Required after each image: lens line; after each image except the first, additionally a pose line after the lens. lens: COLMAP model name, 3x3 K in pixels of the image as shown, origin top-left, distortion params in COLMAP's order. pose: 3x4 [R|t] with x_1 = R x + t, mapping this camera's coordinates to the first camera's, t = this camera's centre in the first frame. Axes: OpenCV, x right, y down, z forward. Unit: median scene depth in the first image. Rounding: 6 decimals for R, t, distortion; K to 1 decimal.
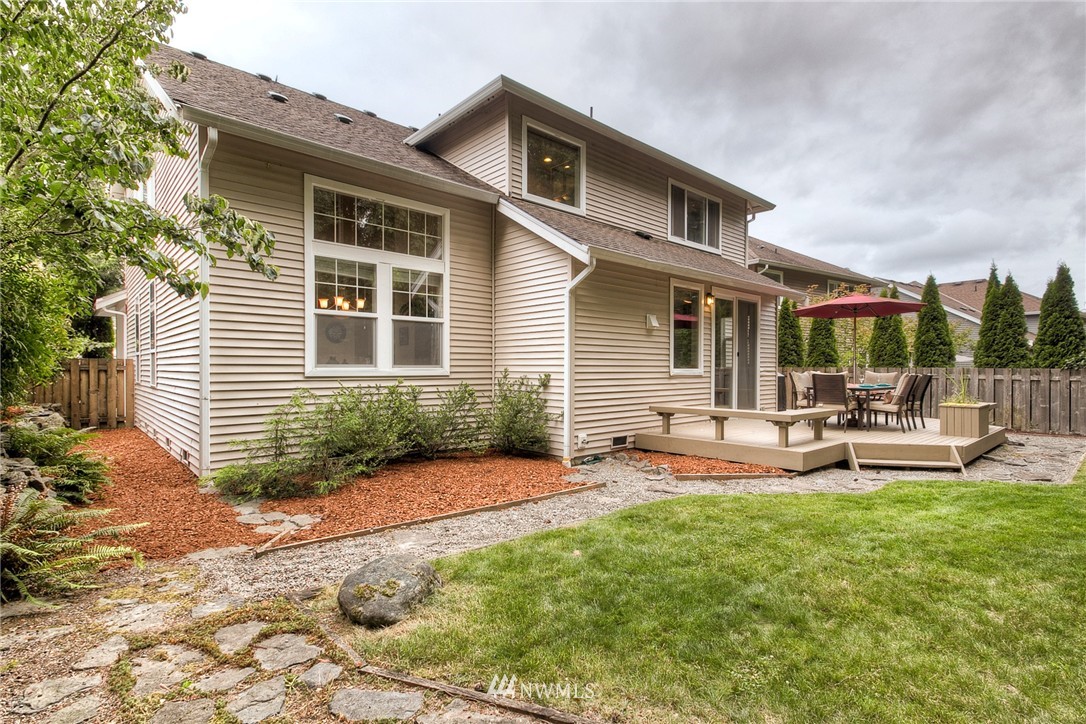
lens RADIAL K [[529.0, 0, 542.8], [0, 529.0, 367.9], [0, 0, 1]] dist [0.017120, -0.003519]
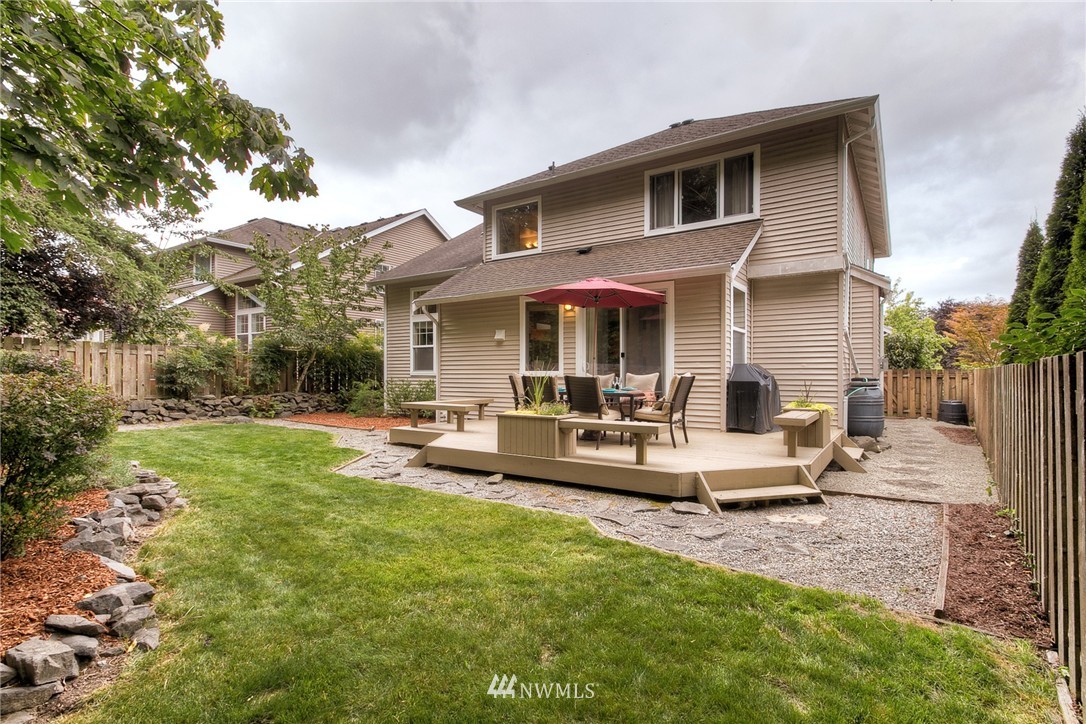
lens RADIAL K [[529.0, 0, 543.2], [0, 529.0, 367.4], [0, 0, 1]] dist [0.017120, -0.003519]
pose [[0.241366, -0.010611, -0.970376, 1.470108], [0.007781, 0.999929, -0.008999, 0.004765], [0.970403, -0.005378, 0.241431, 0.769277]]
